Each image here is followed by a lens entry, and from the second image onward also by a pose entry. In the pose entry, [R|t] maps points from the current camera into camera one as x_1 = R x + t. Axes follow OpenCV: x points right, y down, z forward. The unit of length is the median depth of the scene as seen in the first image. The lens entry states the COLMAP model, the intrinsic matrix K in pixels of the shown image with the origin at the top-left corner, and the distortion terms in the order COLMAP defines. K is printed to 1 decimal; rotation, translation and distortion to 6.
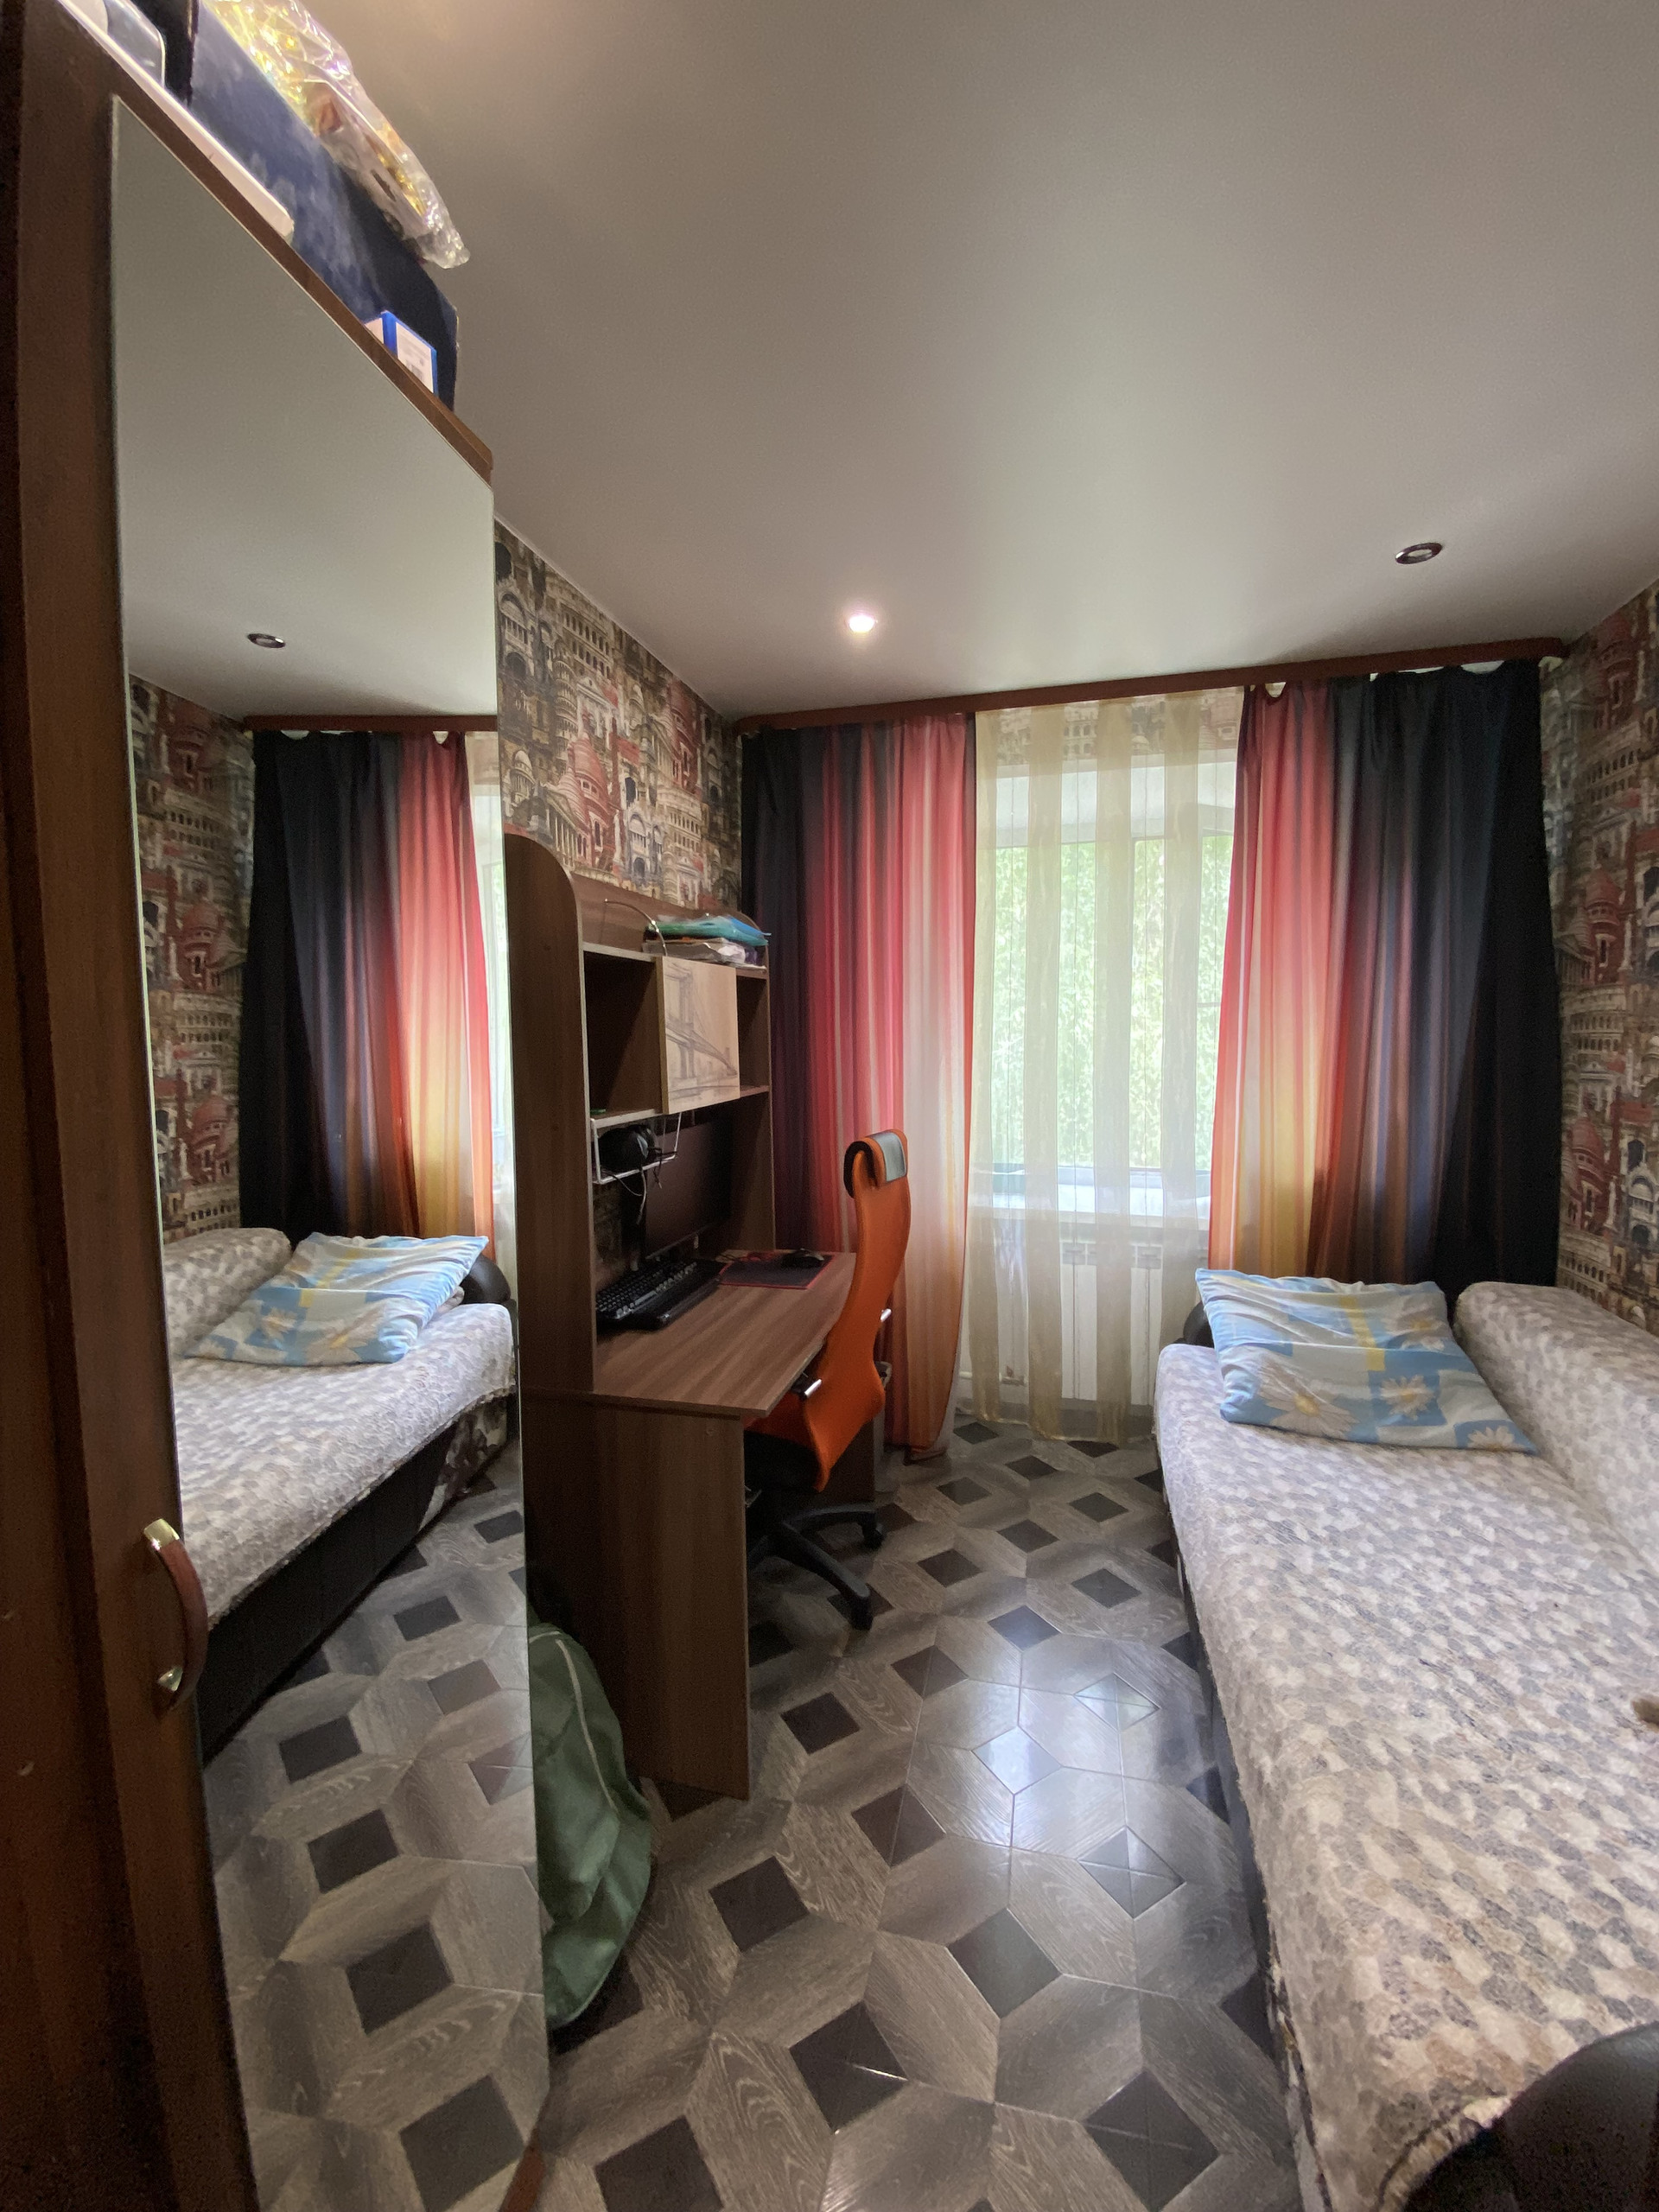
lens RADIAL K [[898.6, 0, 829.5], [0, 898.6, 1106.0], [0, 0, 1]] dist [0.058497, -0.044904]
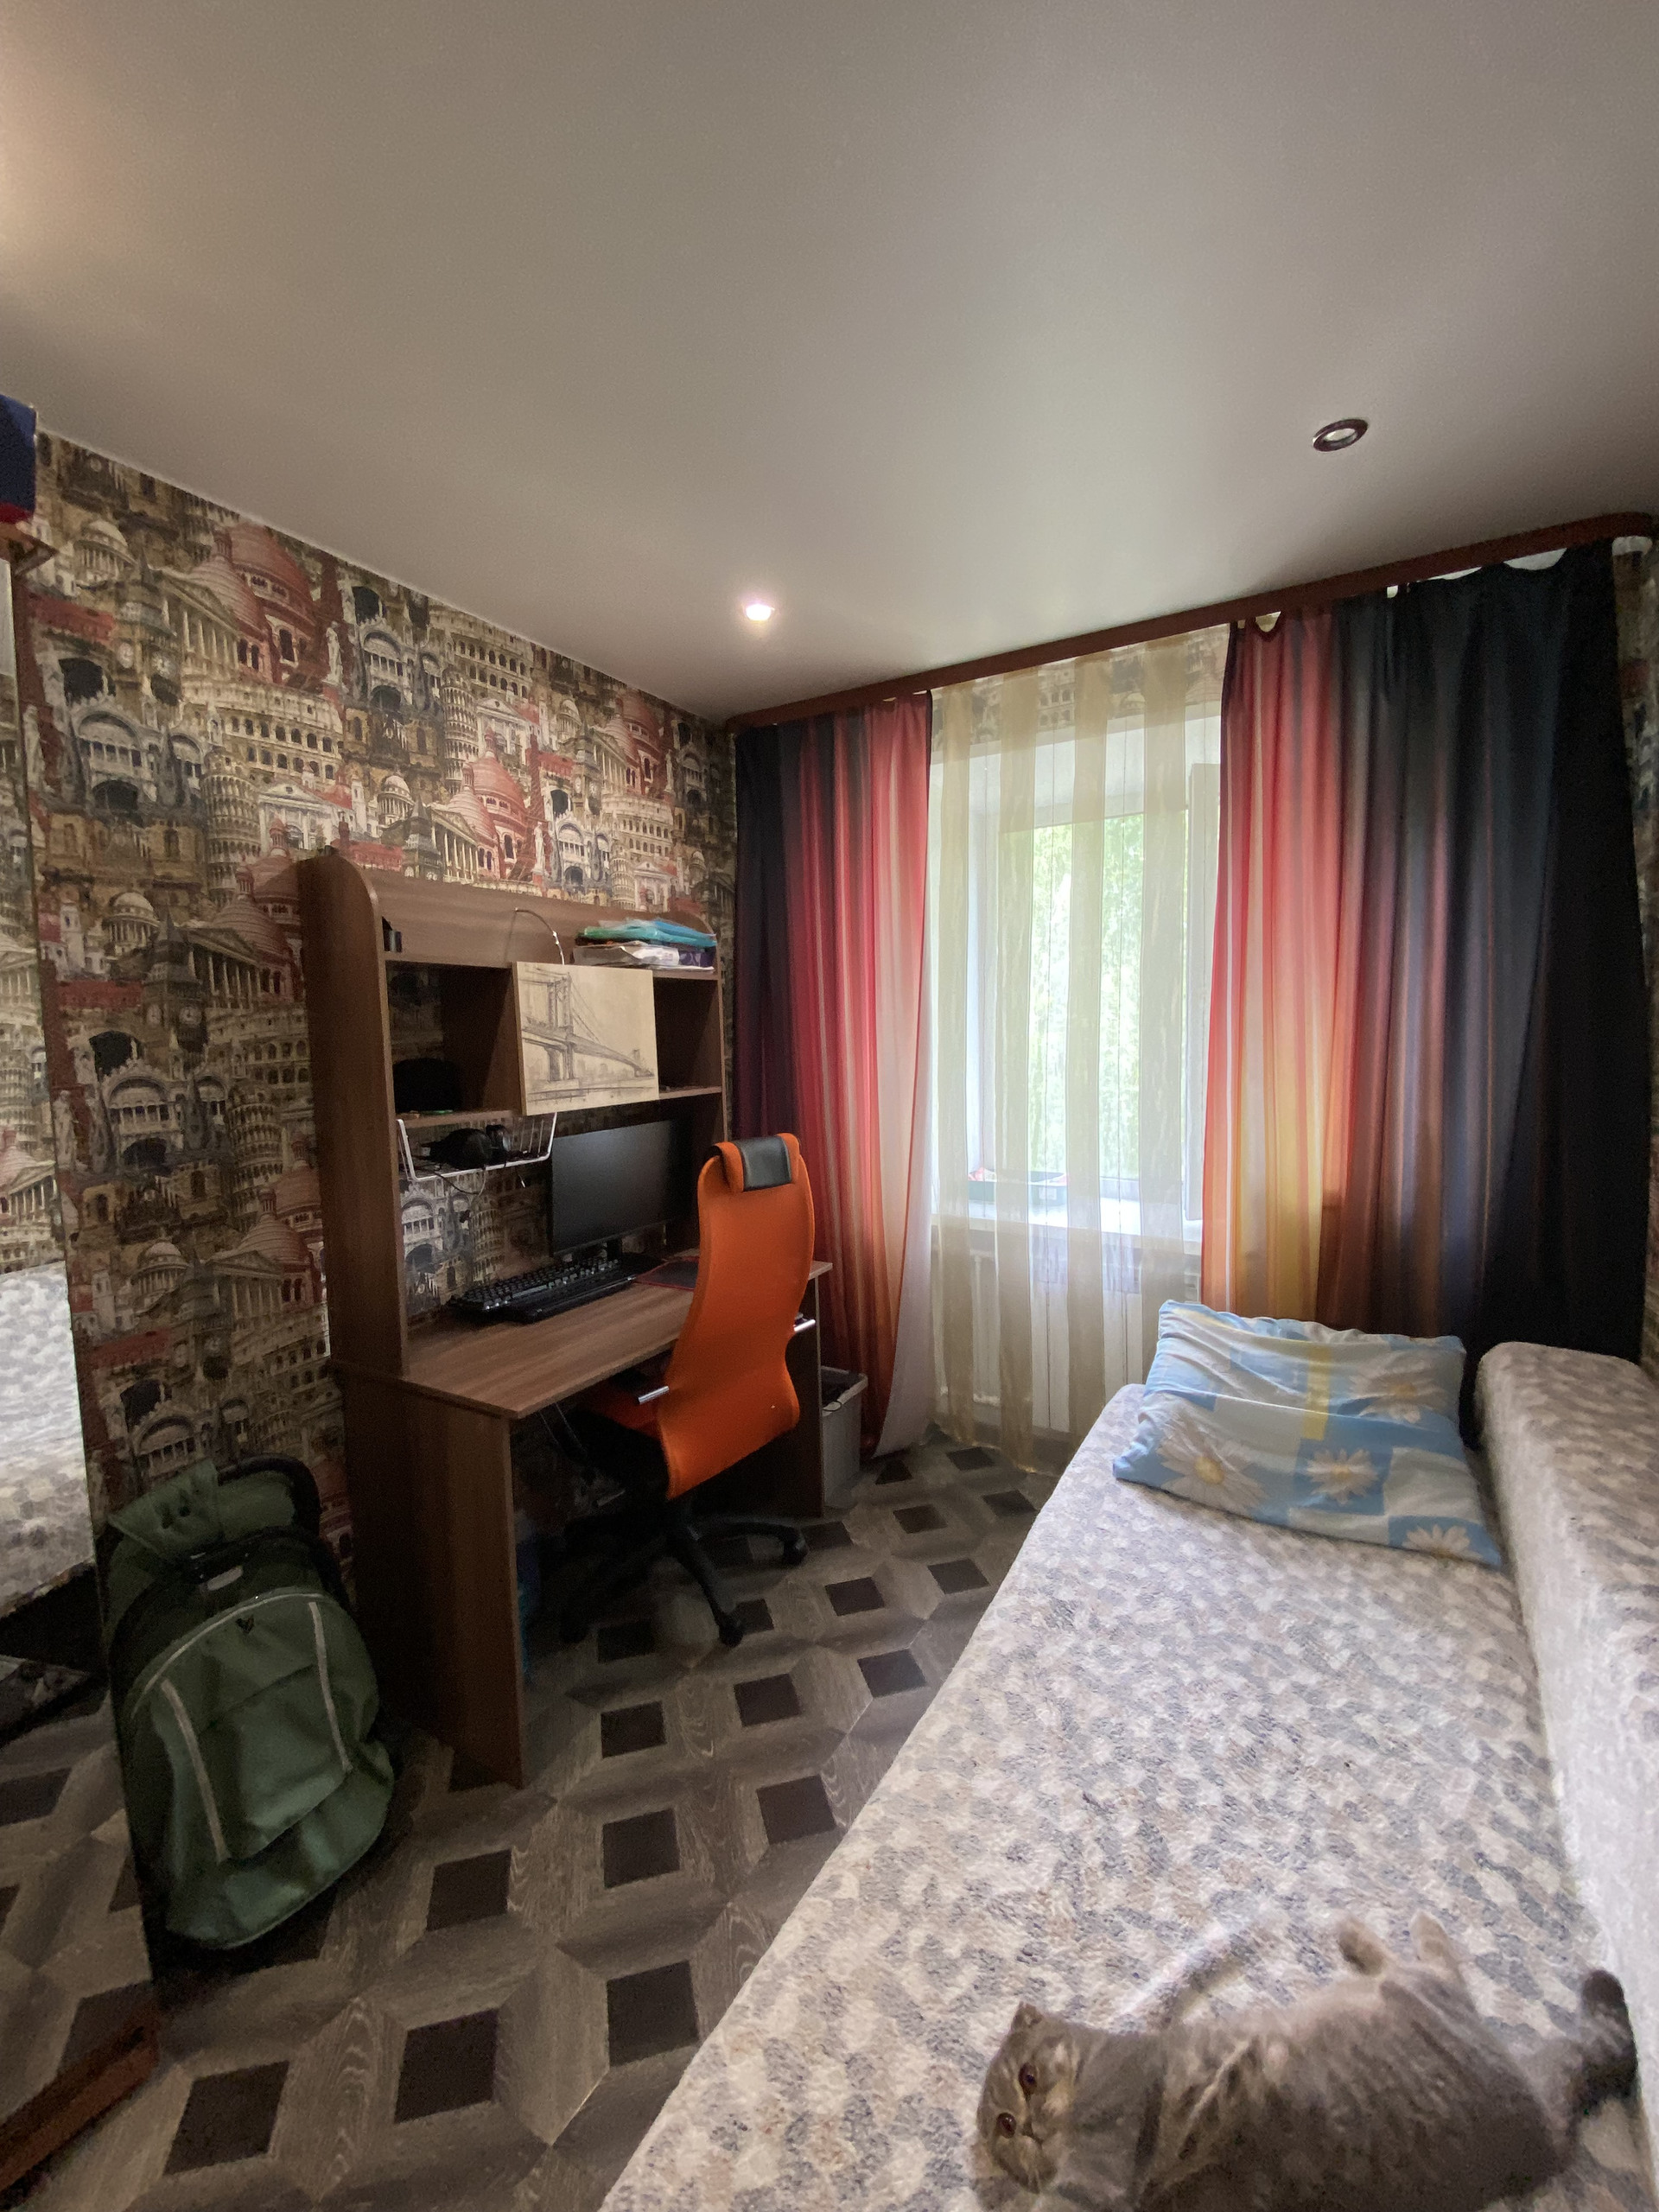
lens RADIAL K [[899.2, 0, 829.5], [0, 899.2, 1106.0], [0, 0, 1]] dist [0.055178, -0.045390]
pose [[0.961781, 0.012130, -0.273552, 0.388743], [-0.010913, 0.999923, 0.005969, -0.010288], [0.273603, -0.002756, 0.961839, 0.088171]]
